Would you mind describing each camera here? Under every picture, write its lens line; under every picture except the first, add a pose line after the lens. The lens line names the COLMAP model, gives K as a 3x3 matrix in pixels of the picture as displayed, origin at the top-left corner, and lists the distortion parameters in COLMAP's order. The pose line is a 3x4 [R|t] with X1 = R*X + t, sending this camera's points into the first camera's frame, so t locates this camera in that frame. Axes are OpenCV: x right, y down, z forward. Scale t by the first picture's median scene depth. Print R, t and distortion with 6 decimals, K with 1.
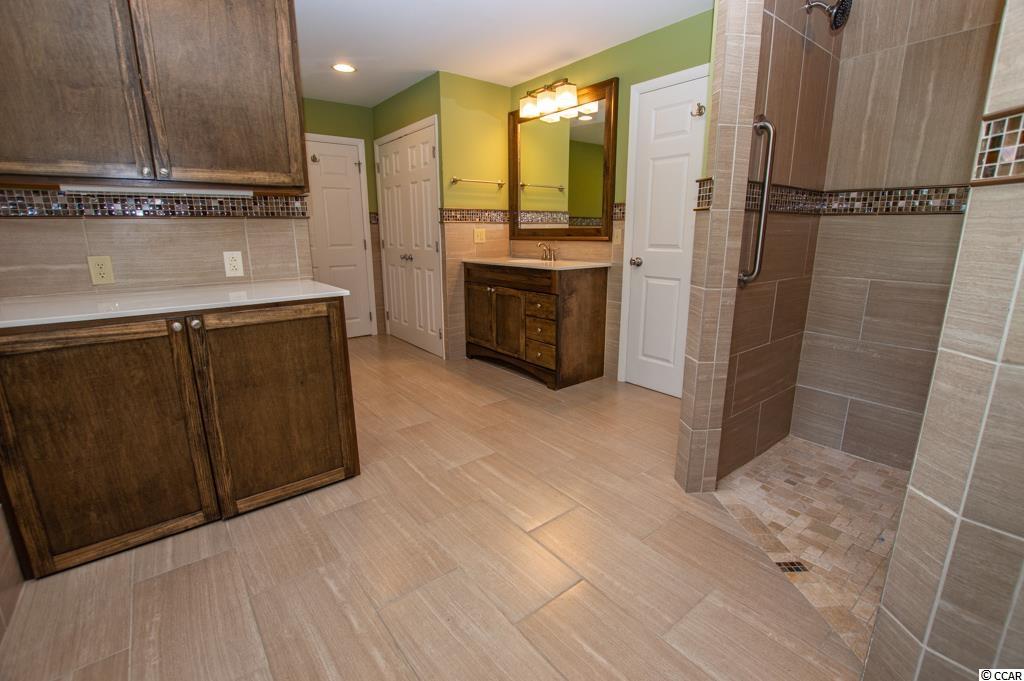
lens RADIAL K [[457.1, 0, 511.0], [0, 457.1, 336.2], [0, 0, 1]] dist [-0.027822, -0.000723]
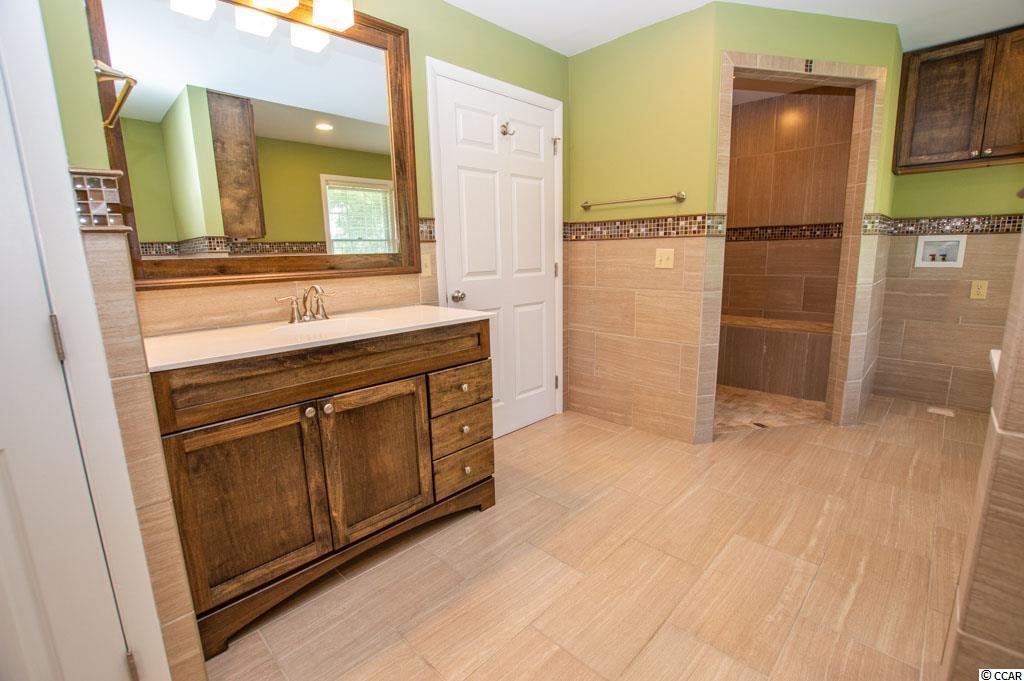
lens RADIAL K [[457.1, 0, 513.2], [0, 457.1, 343.5], [0, 0, 1]] dist [-0.027822, -0.000723]
pose [[-0.121746, -0.184516, 0.975260, -0.499095], [0.251451, 0.944782, 0.210139, -0.226080], [-0.960182, 0.270814, -0.068627, 0.983524]]
